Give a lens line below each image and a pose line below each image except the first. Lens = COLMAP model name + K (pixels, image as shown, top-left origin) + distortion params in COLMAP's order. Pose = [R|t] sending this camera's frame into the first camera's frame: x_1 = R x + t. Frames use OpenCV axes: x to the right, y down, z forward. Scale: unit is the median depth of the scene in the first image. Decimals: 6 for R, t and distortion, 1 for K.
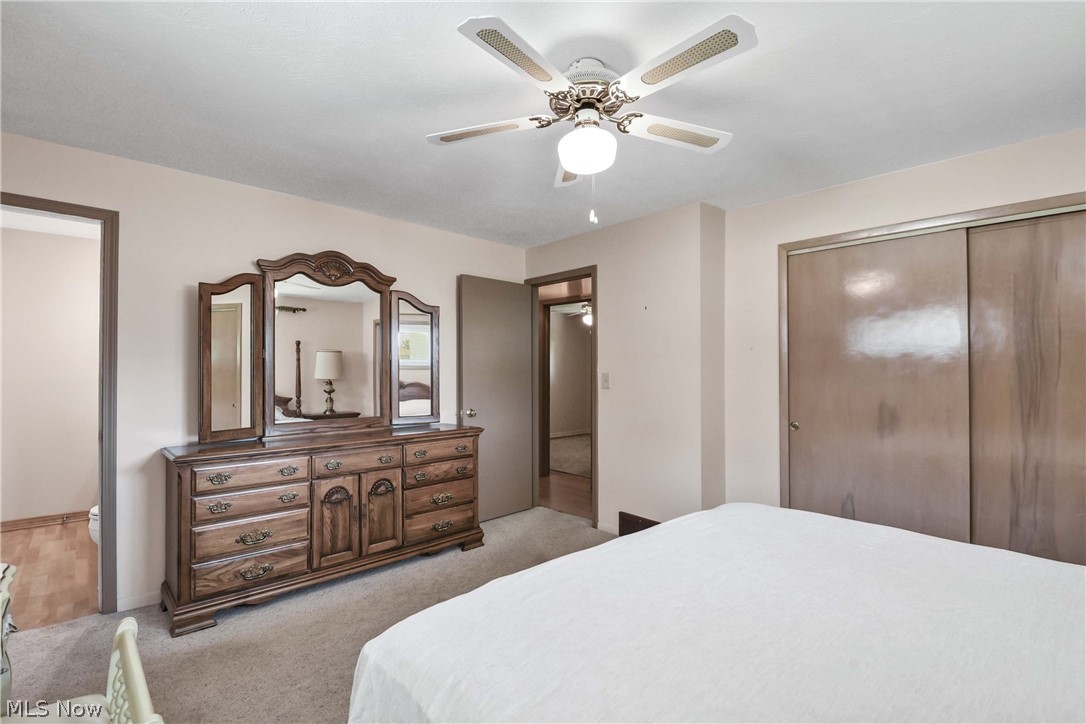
lens RADIAL K [[486.7, 0, 547.8], [0, 486.7, 362.5], [0, 0, 1]] dist [-0.013744, -0.001069]
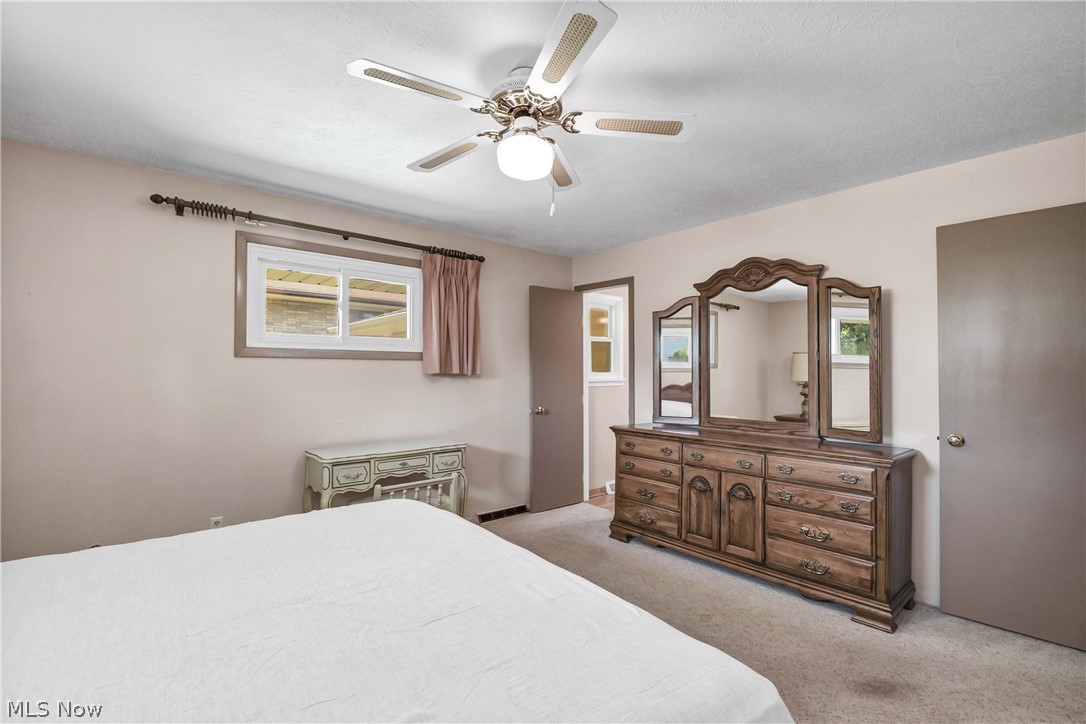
lens RADIAL K [[486.7, 0, 547.8], [0, 486.7, 362.5], [0, 0, 1]] dist [-0.013744, -0.001069]
pose [[-0.055385, -0.019184, -0.998281, 0.680113], [0.016321, 0.999664, -0.020116, 0.009405], [0.998332, -0.017407, -0.055053, 0.685944]]
